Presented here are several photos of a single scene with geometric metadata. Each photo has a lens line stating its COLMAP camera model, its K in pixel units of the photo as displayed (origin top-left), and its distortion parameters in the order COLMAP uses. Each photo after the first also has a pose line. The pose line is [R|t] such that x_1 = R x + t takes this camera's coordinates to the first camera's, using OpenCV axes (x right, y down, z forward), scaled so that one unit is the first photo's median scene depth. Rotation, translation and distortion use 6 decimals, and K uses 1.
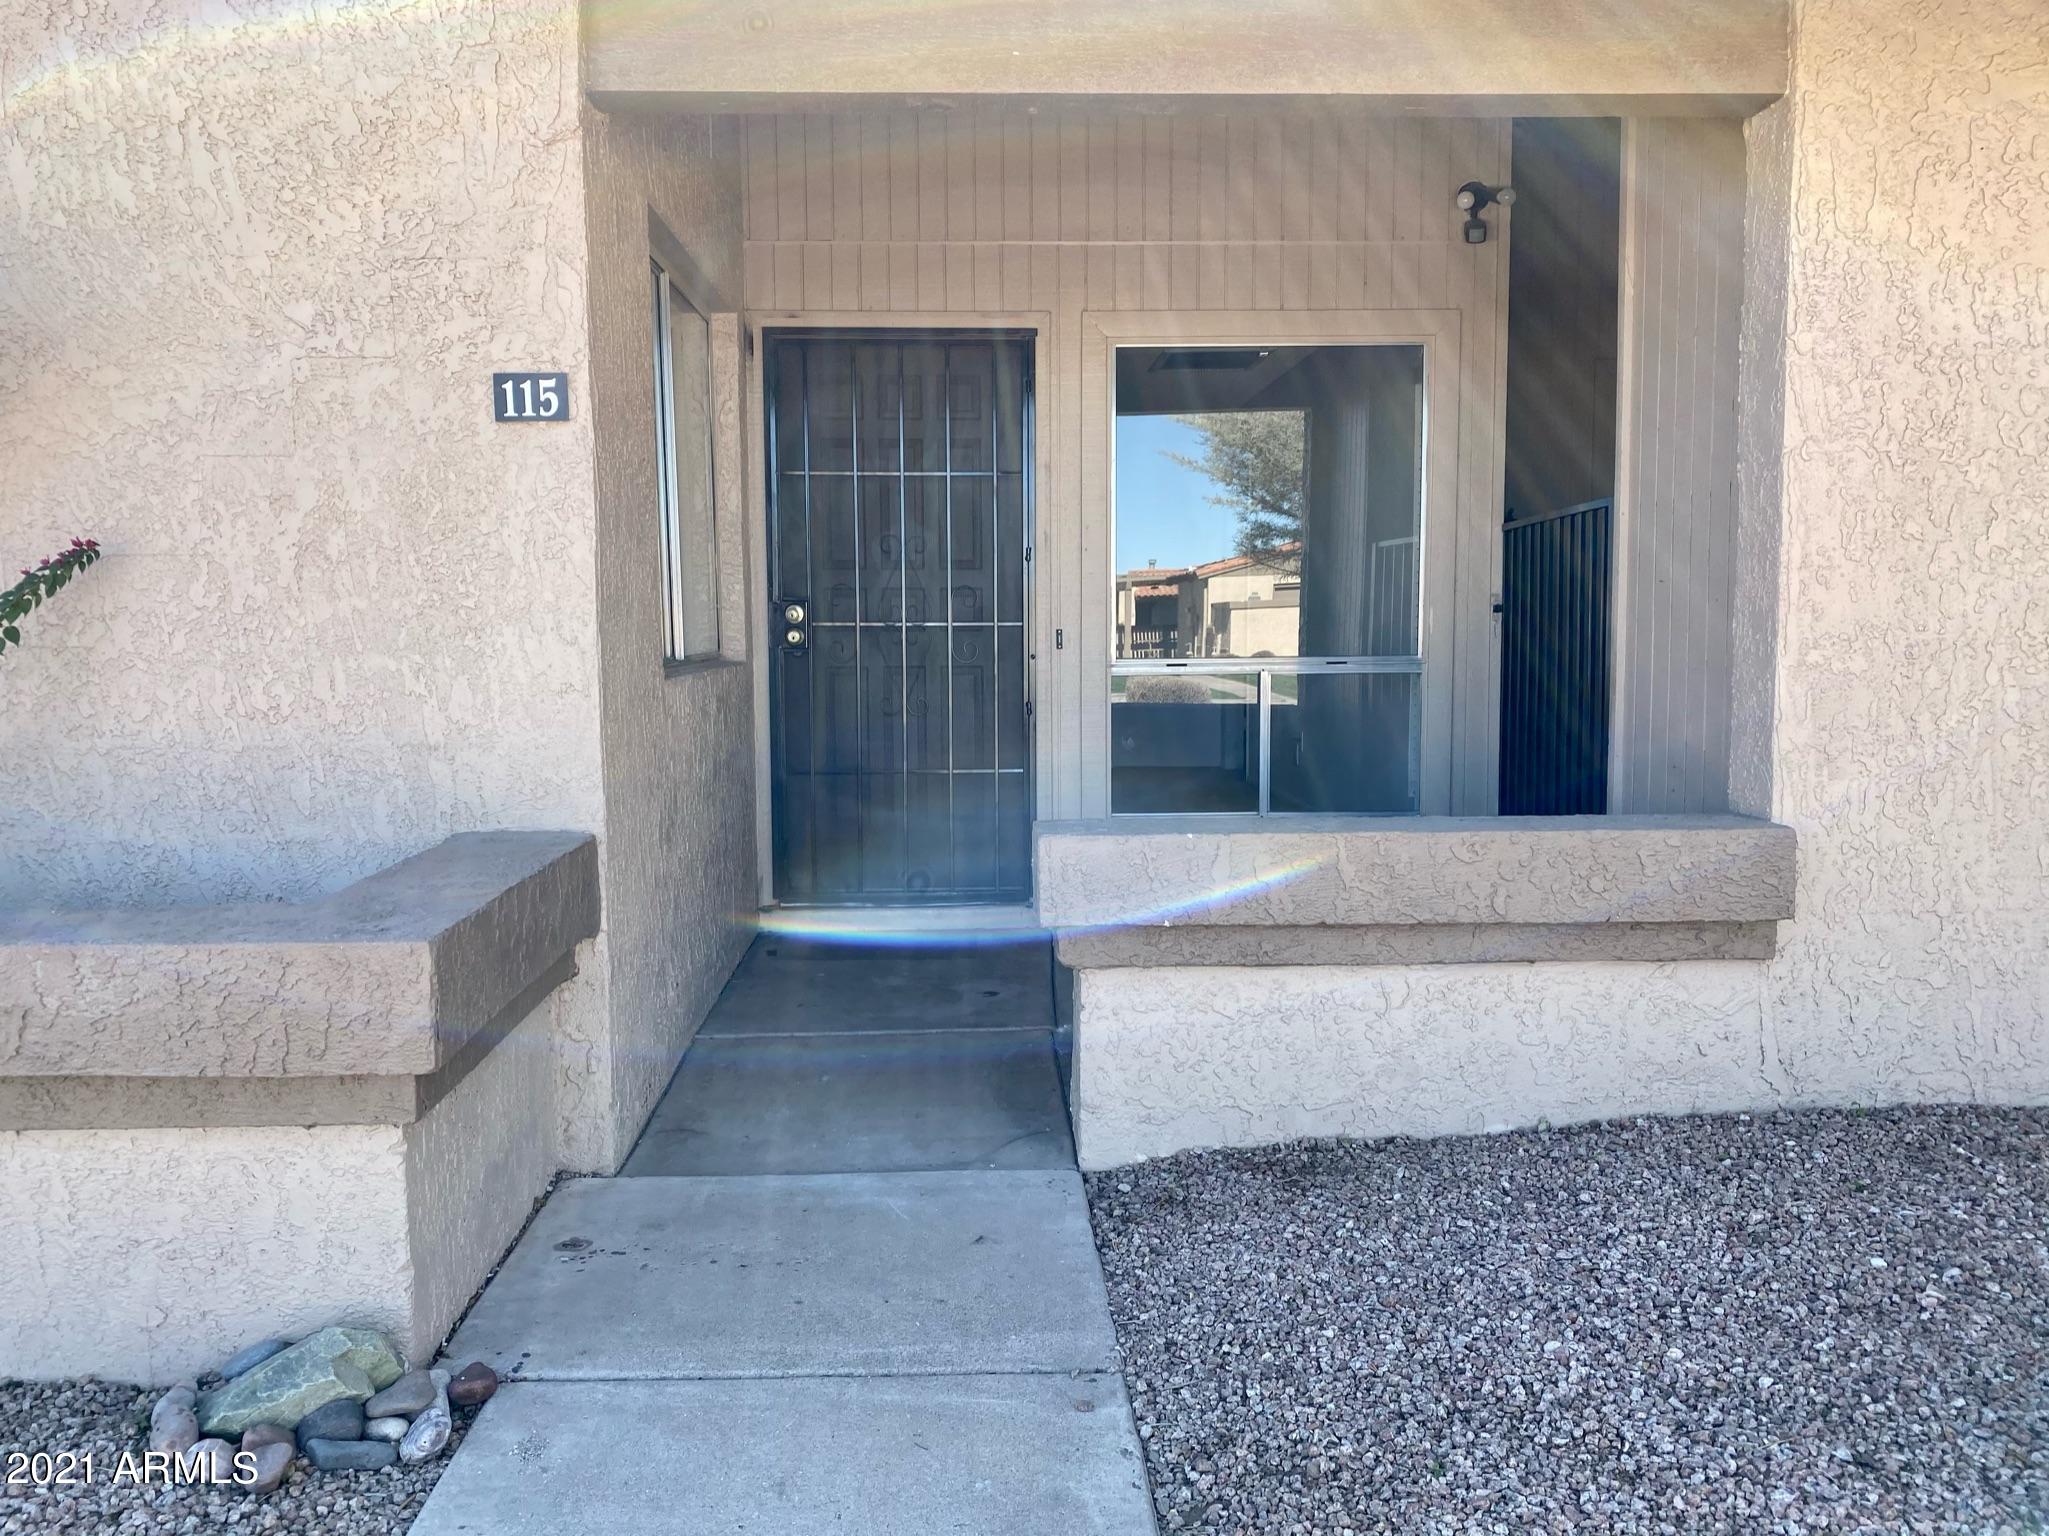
lens RADIAL K [[1574.6, 0, 1029.4], [0, 1574.6, 758.7], [0, 0, 1]] dist [0.054775, -0.065320]
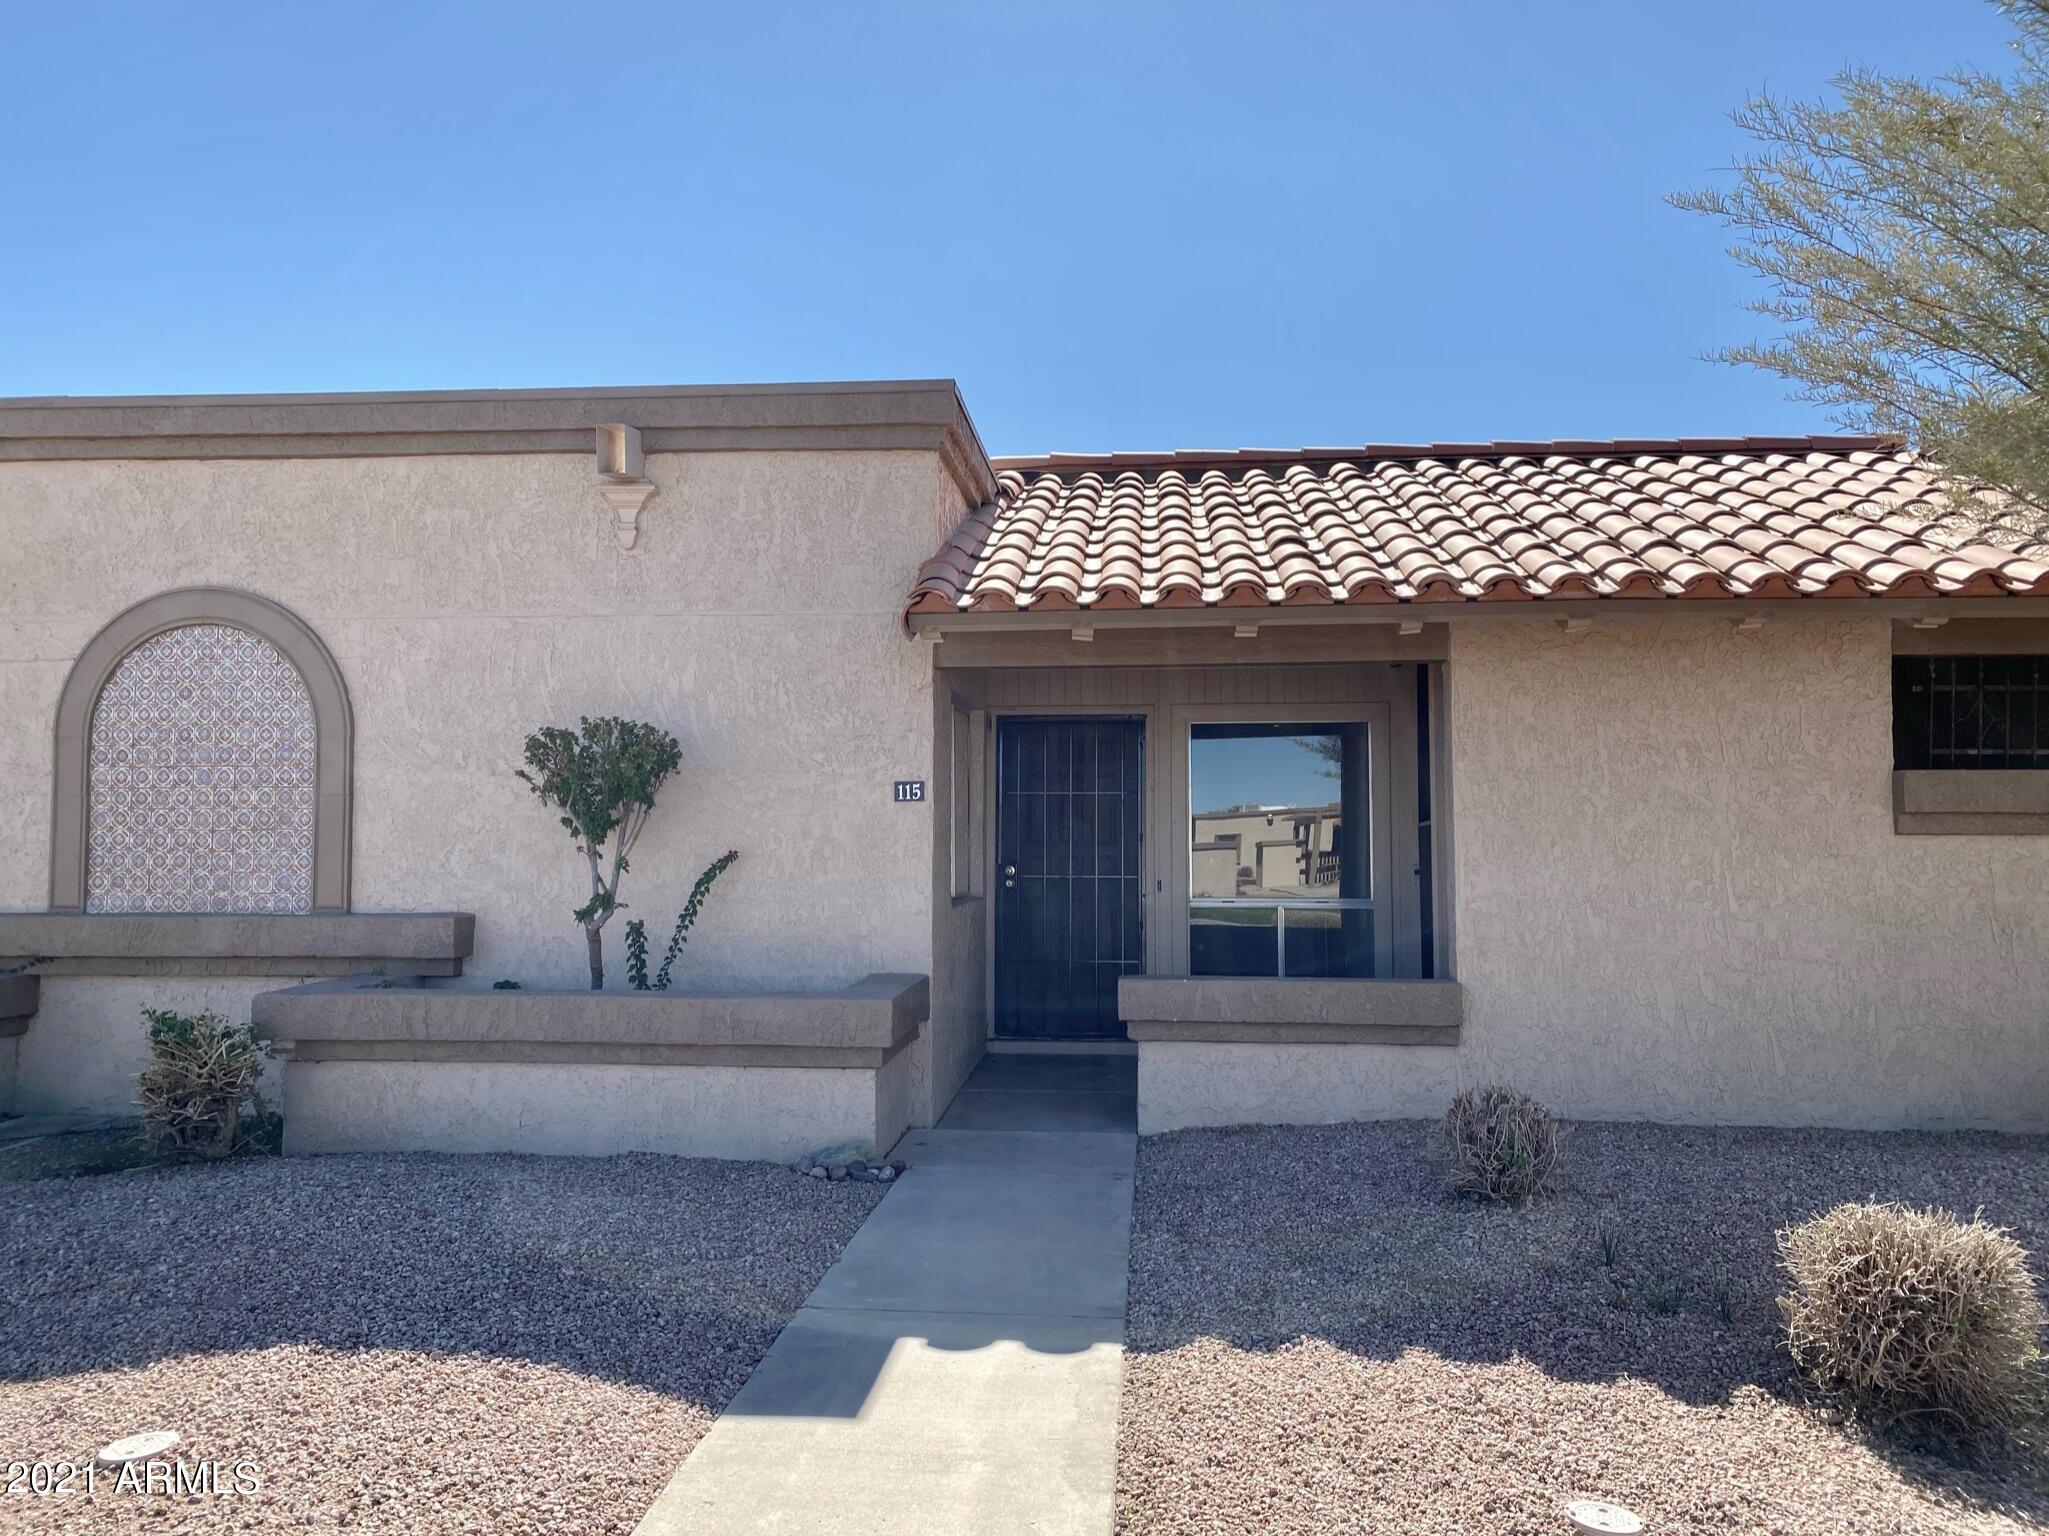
lens RADIAL K [[1574.6, 0, 1024.1], [0, 1574.6, 756.3], [0, 0, 1]] dist [0.054775, -0.065320]
pose [[0.991726, -0.000068, -0.128375, 0.162258], [-0.017929, 0.990126, -0.139030, 0.047725], [0.127117, 0.140182, 0.981932, -1.299292]]
